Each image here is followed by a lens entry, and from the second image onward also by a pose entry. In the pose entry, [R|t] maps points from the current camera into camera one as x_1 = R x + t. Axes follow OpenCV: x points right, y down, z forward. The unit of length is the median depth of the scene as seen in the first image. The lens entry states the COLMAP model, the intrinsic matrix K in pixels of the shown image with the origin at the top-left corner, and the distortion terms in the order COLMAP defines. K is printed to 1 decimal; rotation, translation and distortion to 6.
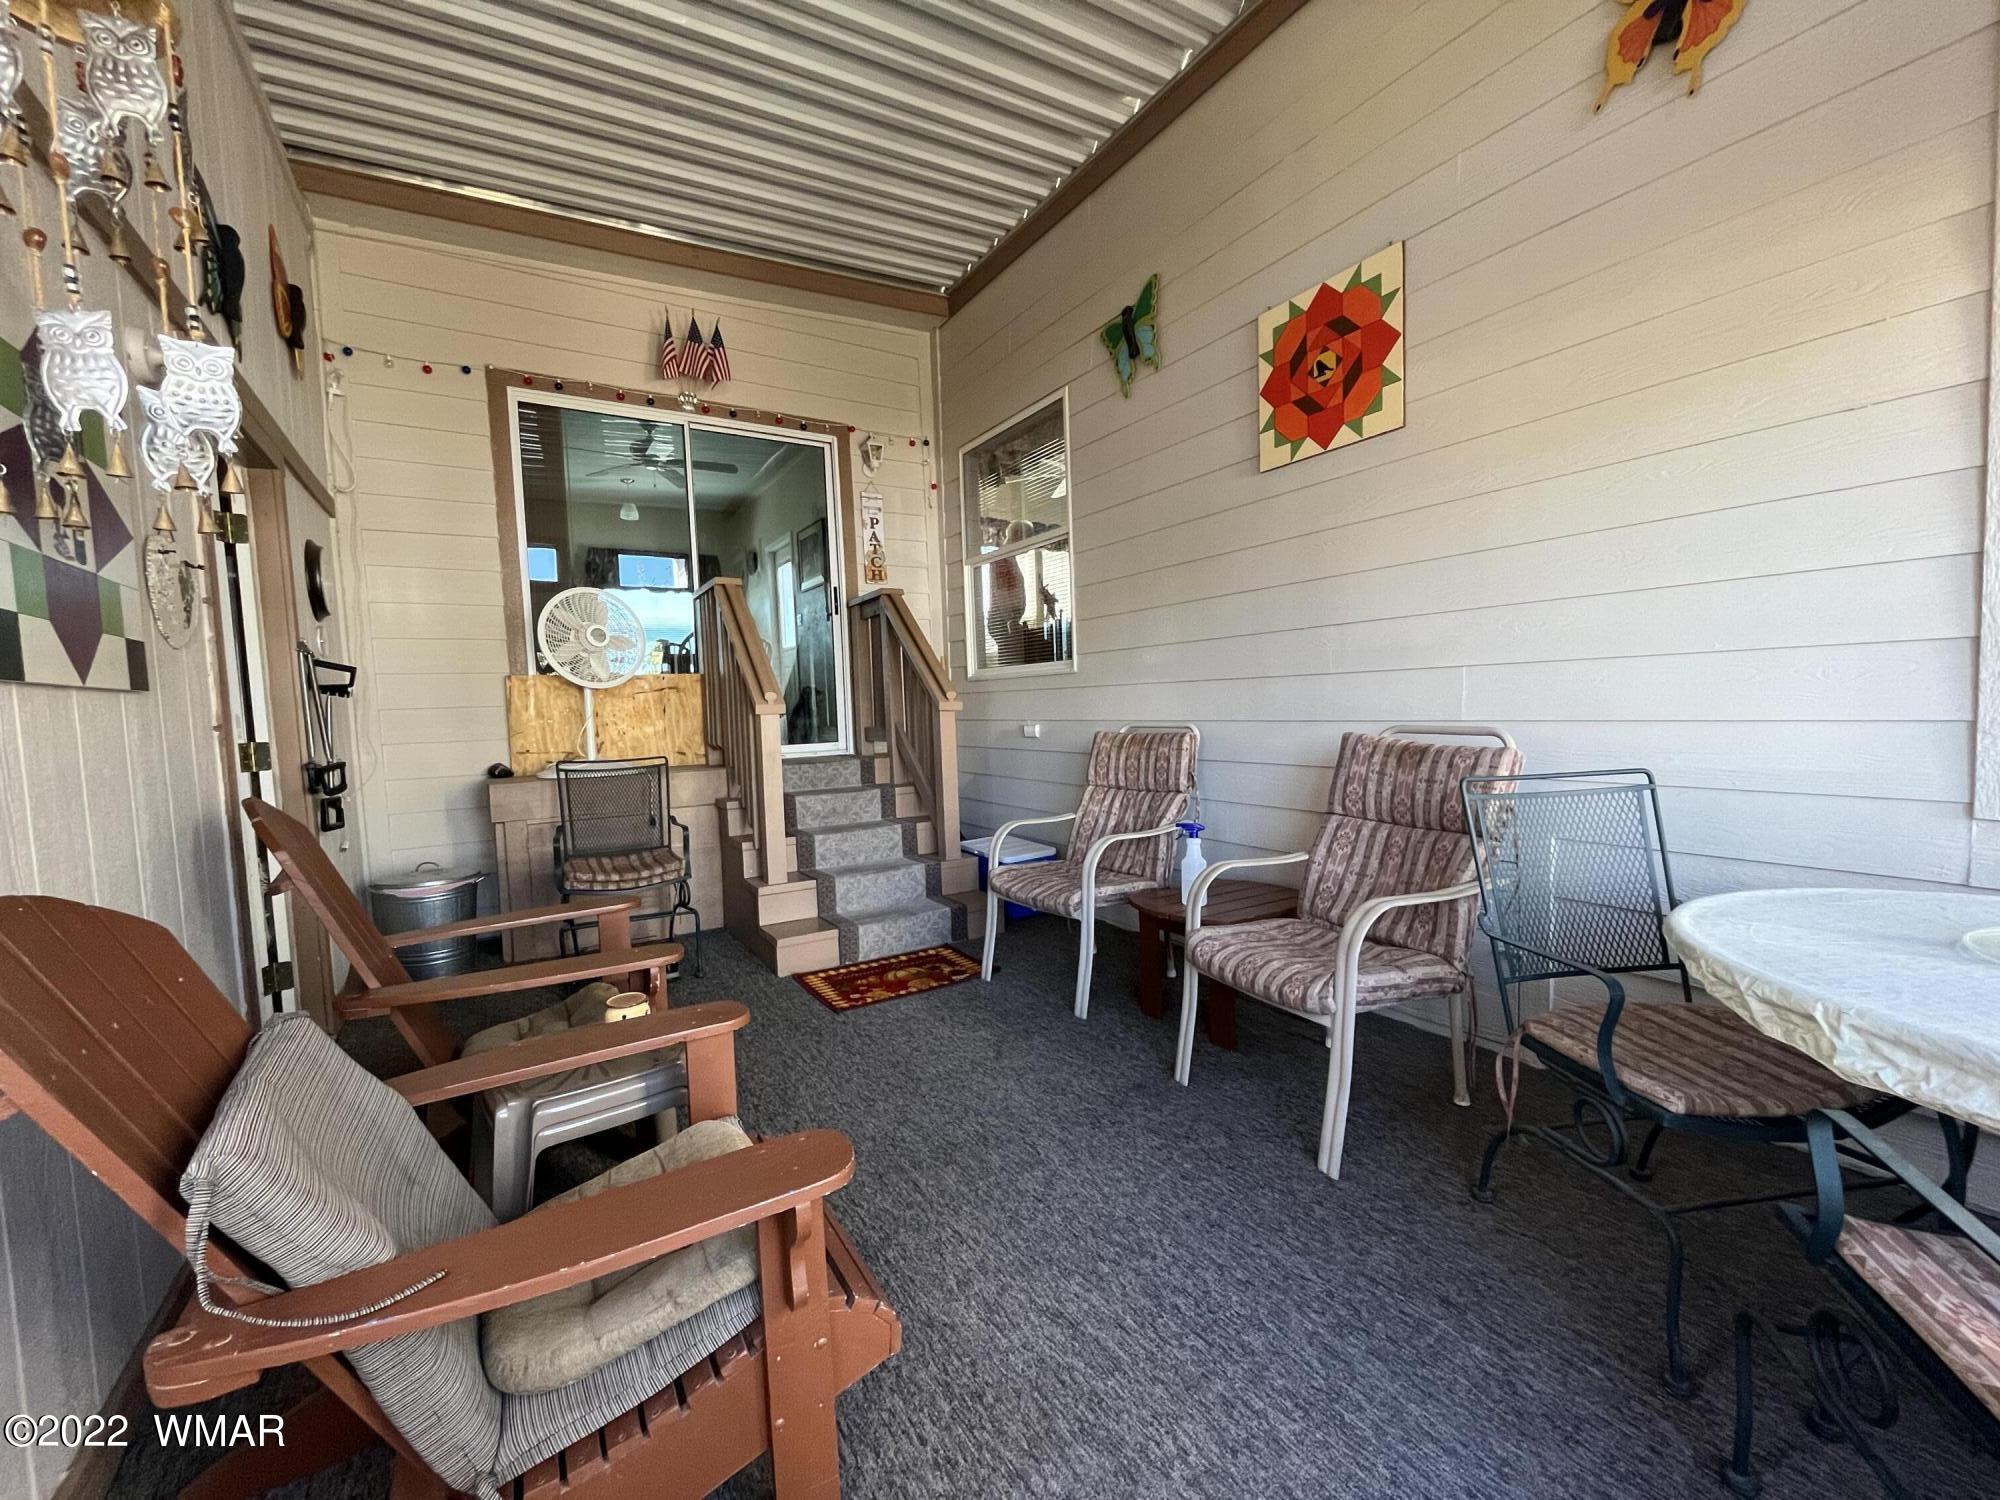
lens RADIAL K [[809.7, 0, 998.9], [0, 809.7, 754.0], [0, 0, 1]] dist [-0.003452, -0.001116]
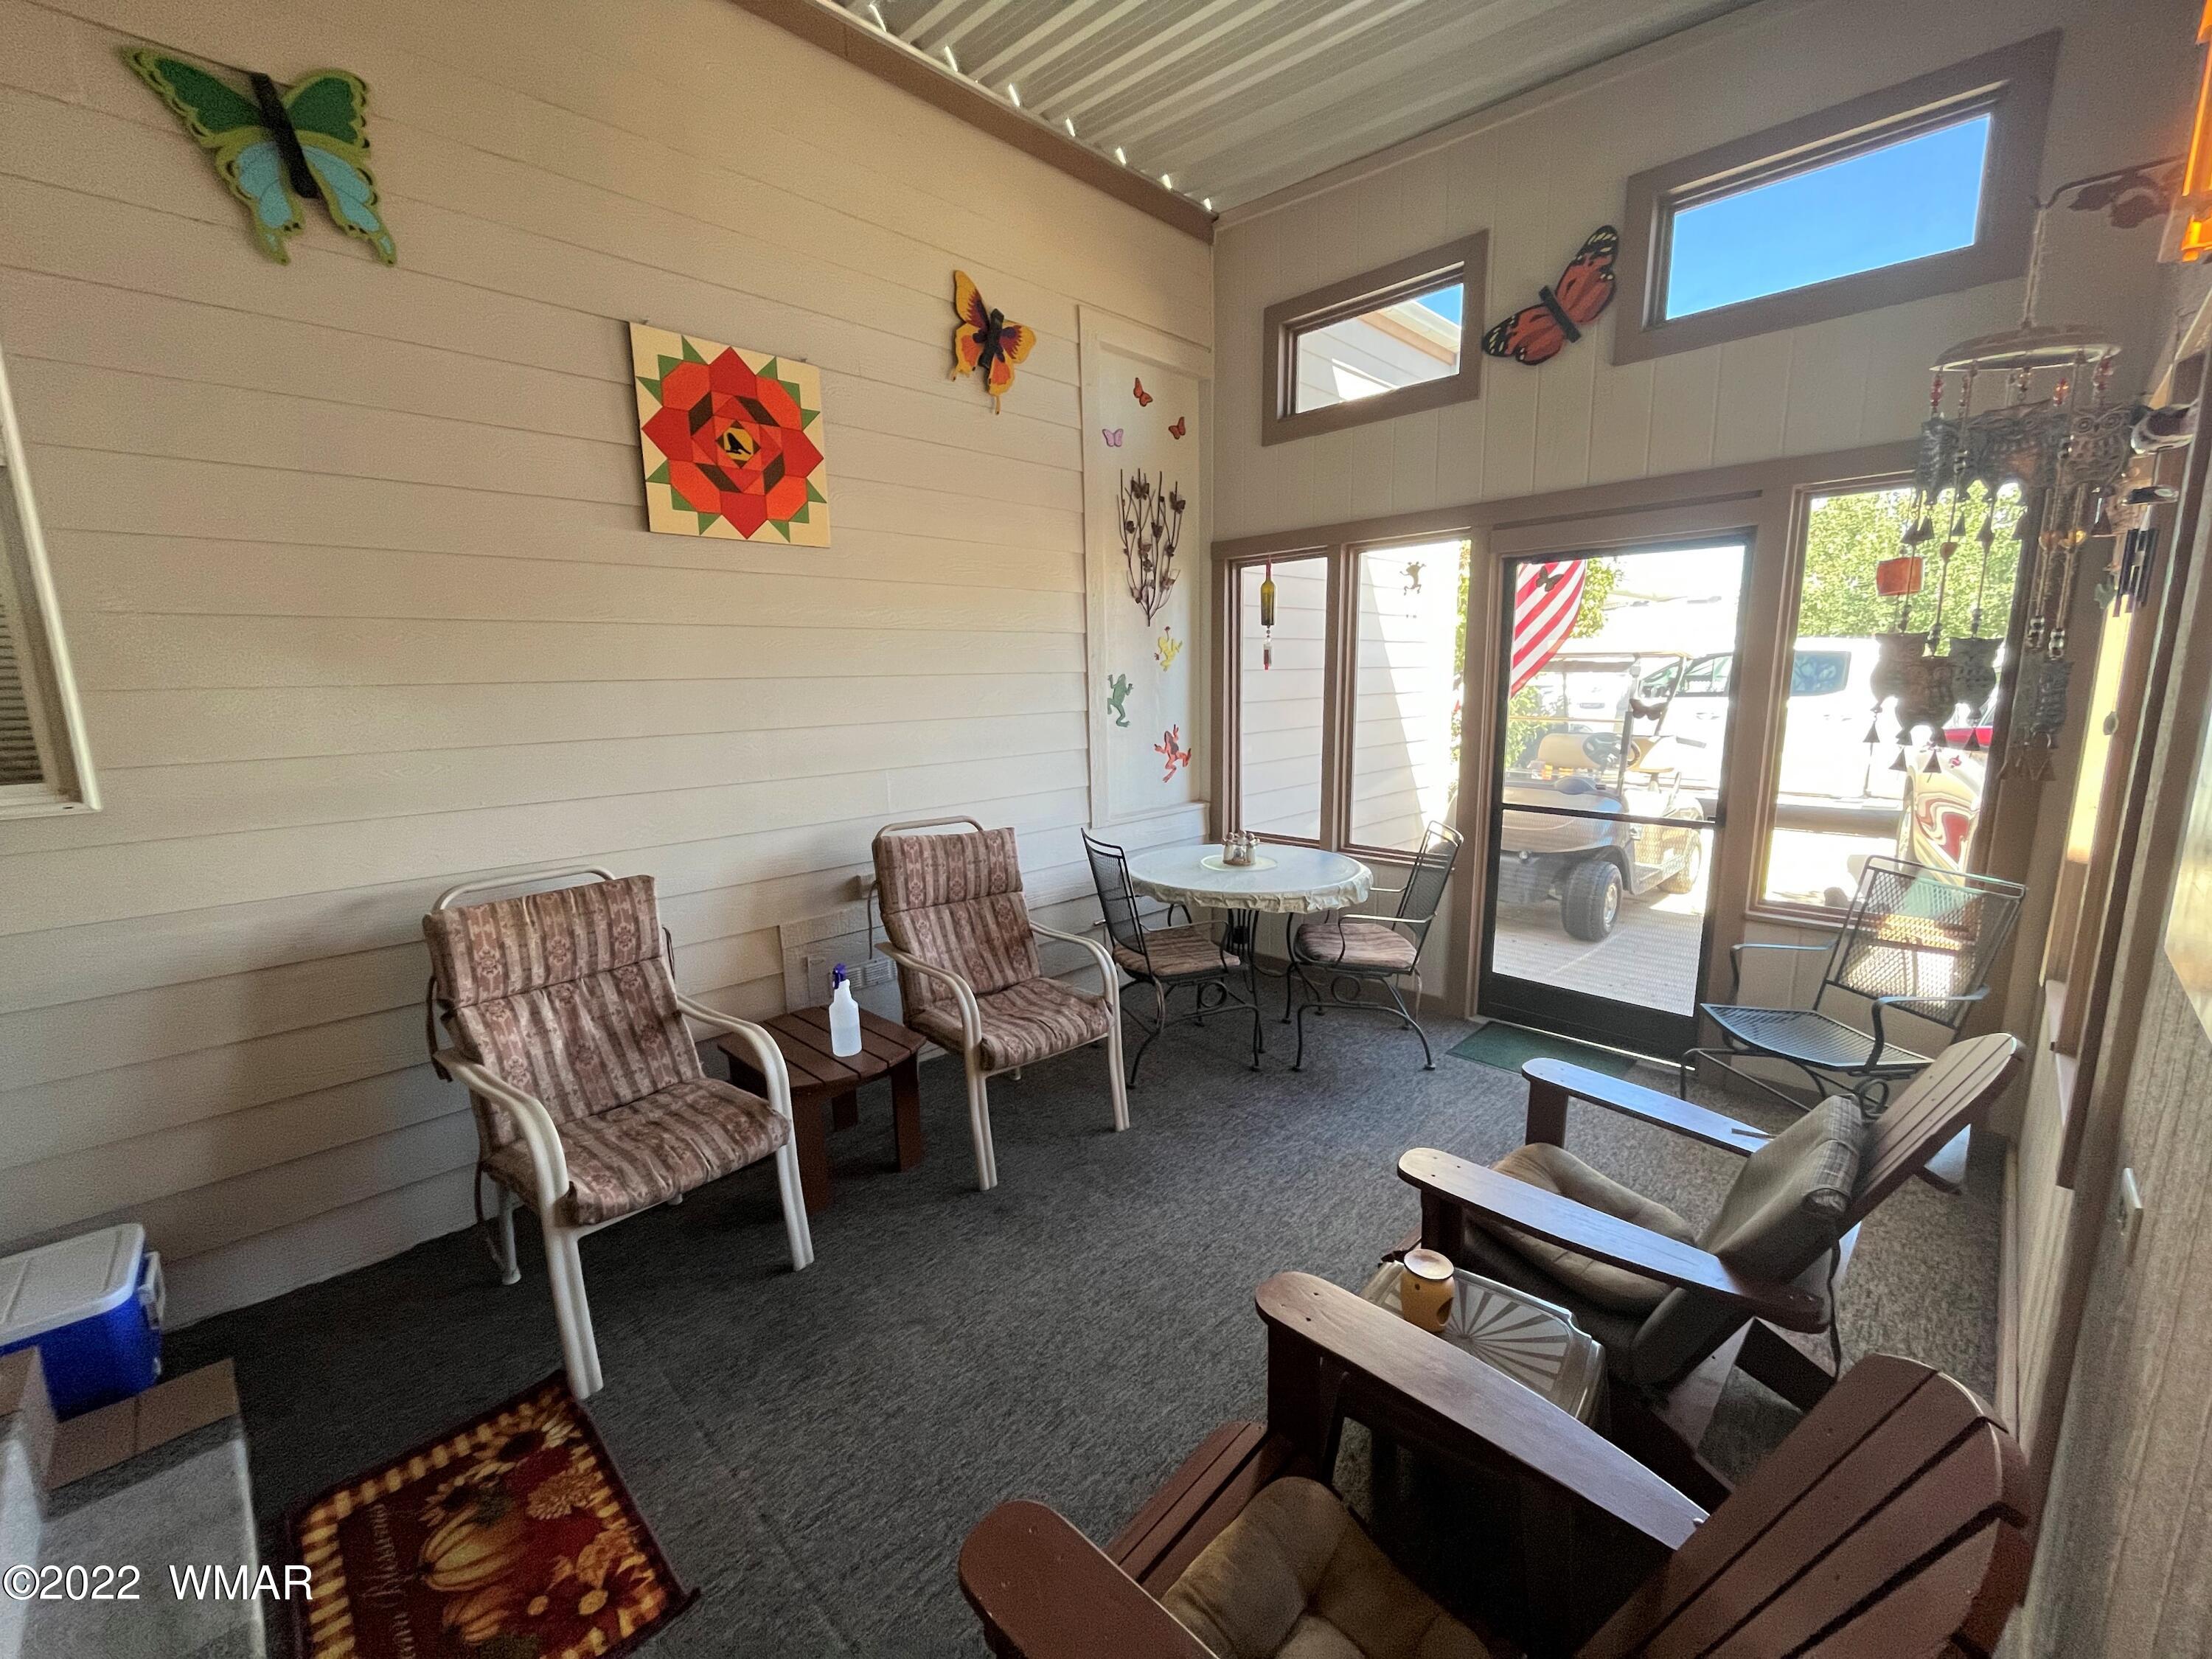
lens RADIAL K [[895.6, 0, 1104.8], [0, 895.6, 833.9], [0, 0, 1]] dist [-0.003452, -0.001116]
pose [[-0.221864, -0.137870, 0.965282, -0.680410], [0.086165, 0.983309, 0.160249, -0.169361], [-0.971263, 0.118727, -0.206281, 0.824522]]
